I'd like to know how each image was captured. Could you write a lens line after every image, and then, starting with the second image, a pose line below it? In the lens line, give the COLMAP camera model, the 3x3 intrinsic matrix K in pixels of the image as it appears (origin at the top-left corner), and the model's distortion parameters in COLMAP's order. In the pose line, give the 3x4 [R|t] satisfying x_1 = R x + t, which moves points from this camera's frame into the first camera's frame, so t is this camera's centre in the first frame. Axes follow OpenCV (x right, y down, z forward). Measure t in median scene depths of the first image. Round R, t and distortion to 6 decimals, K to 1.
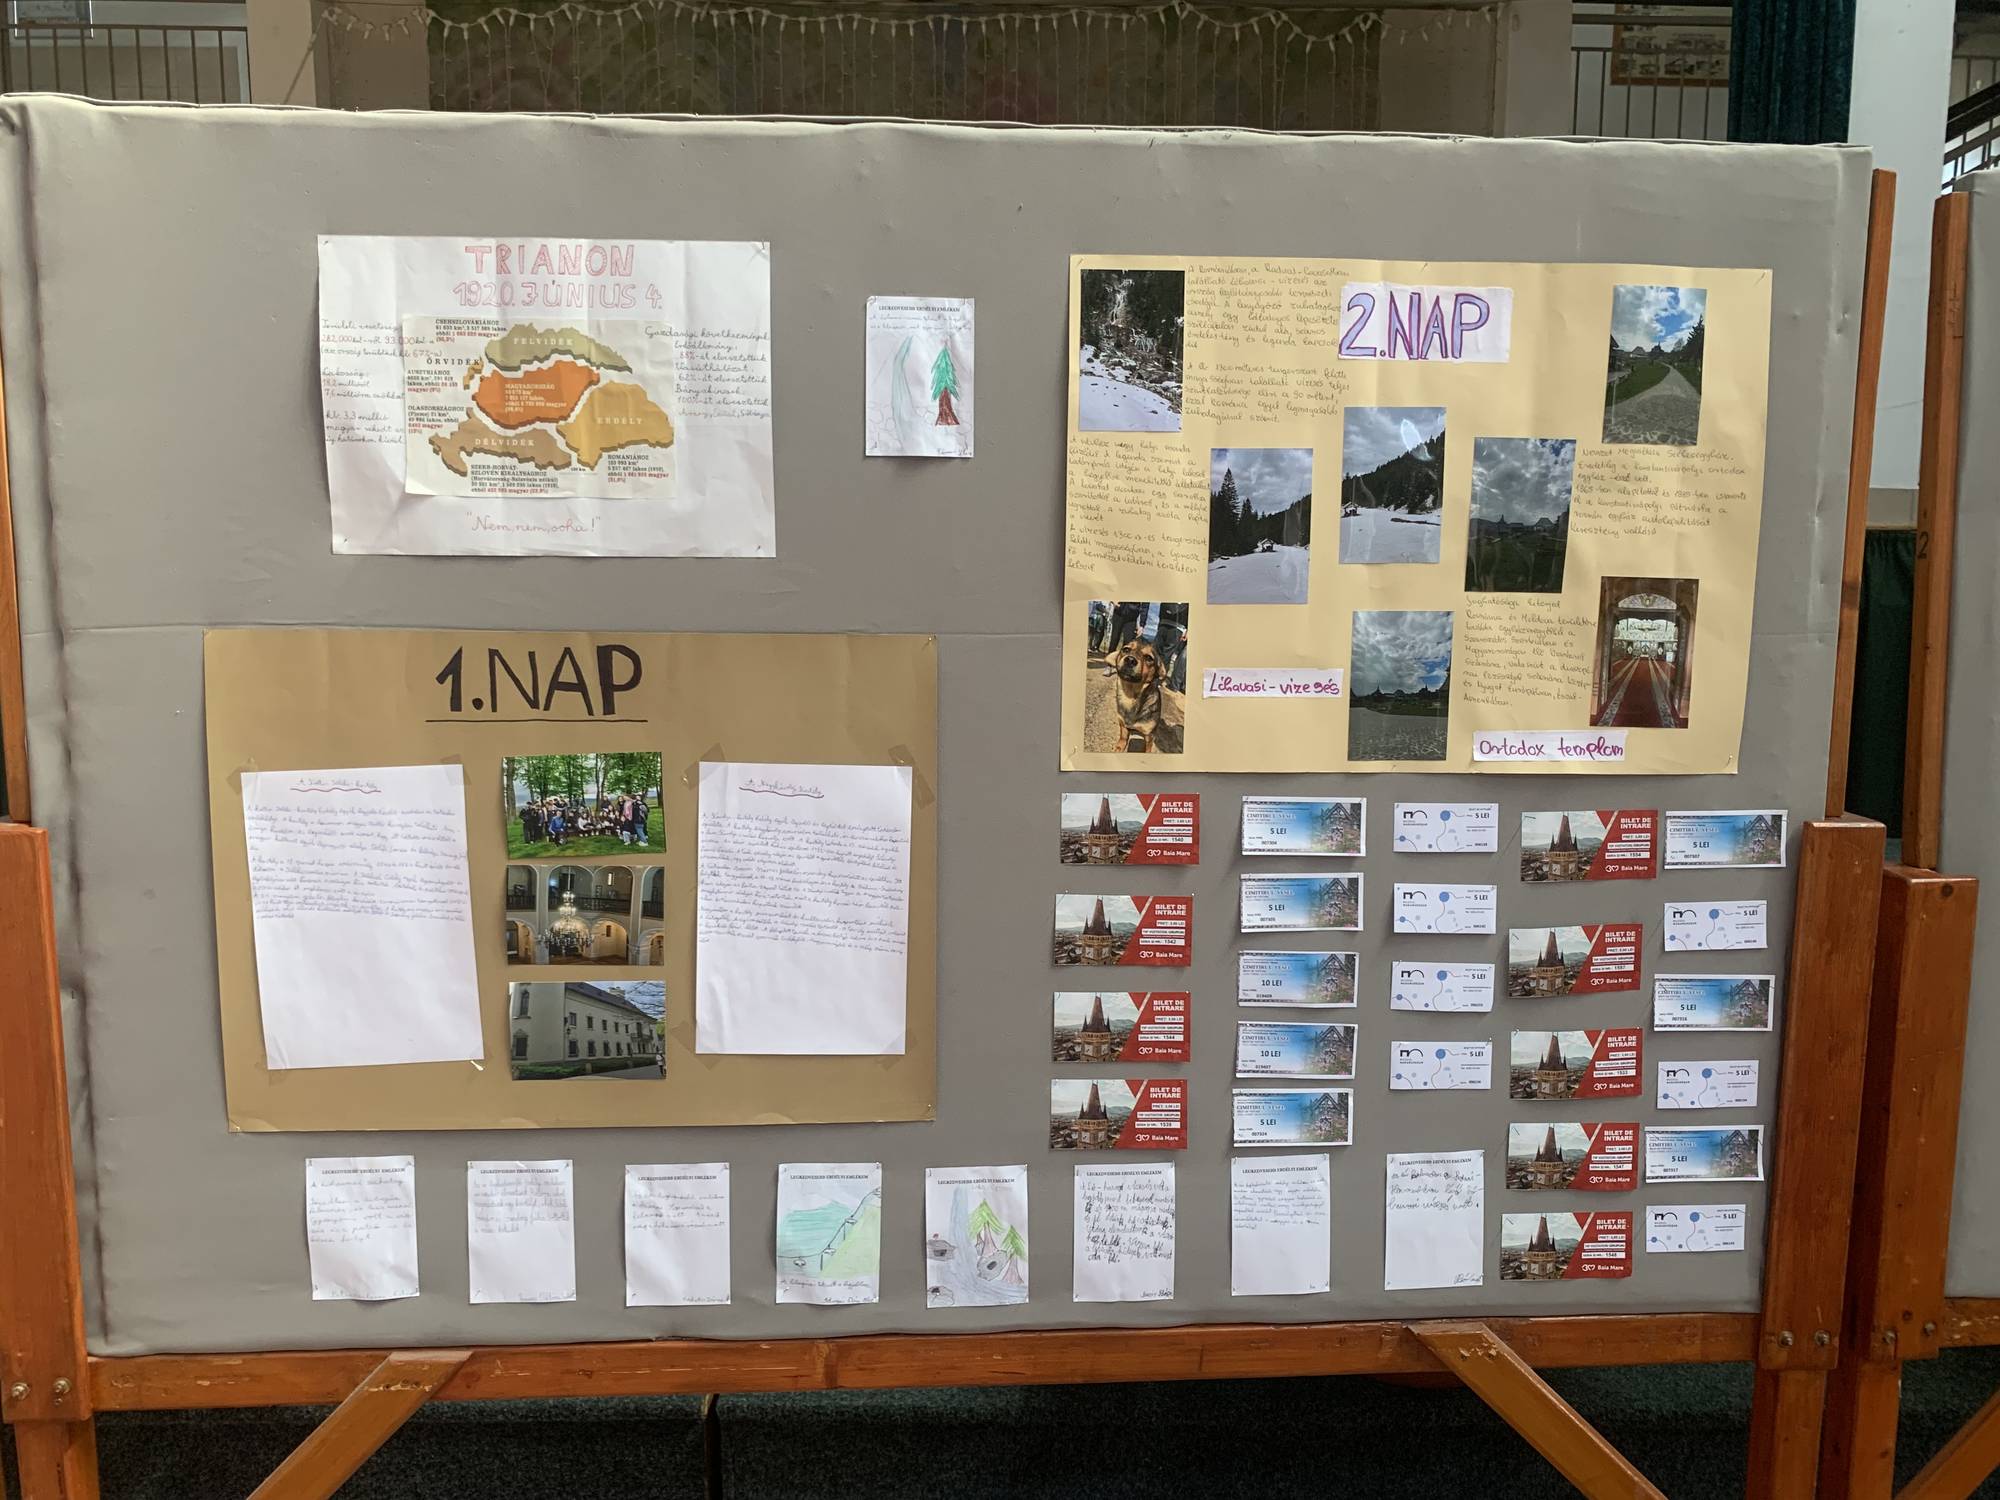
lens RADIAL K [[1506.5, 0, 998.4], [0, 1506.5, 891.2], [0, 0, 1]] dist [0.009979, -0.013974]
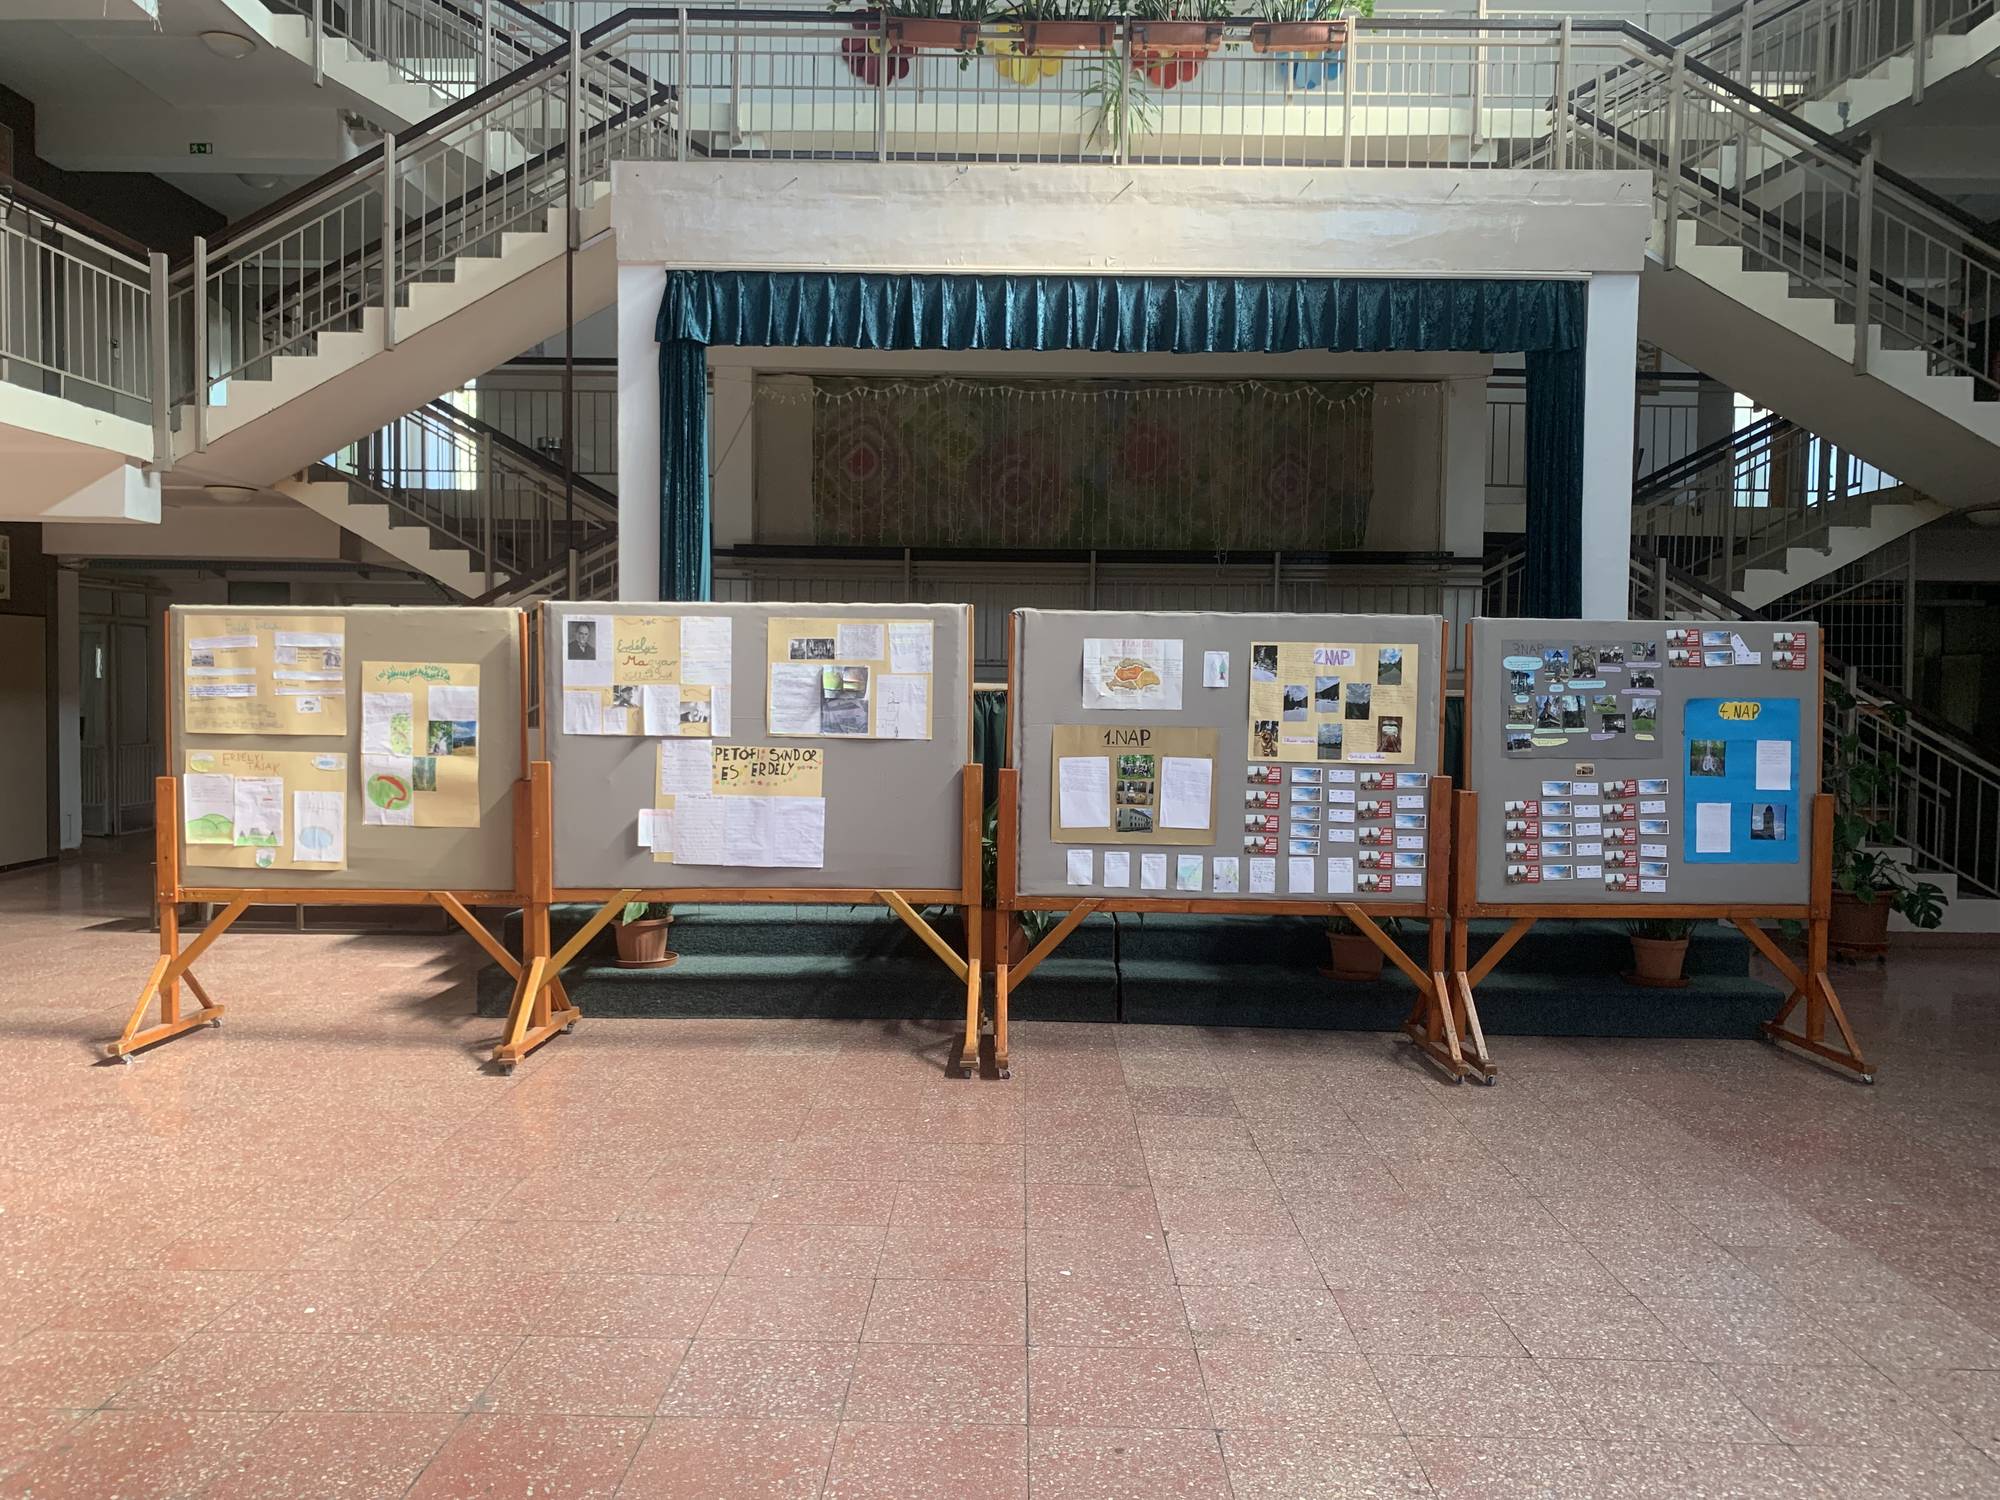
lens RADIAL K [[1527.8, 0, 999.9], [0, 1527.8, 887.3], [0, 0, 1]] dist [0.001178, -0.004292]
pose [[0.999404, 0.012345, -0.032239, -0.491824], [-0.015412, 0.995193, -0.096708, 0.672456], [0.030890, 0.097147, 0.994791, -3.119018]]
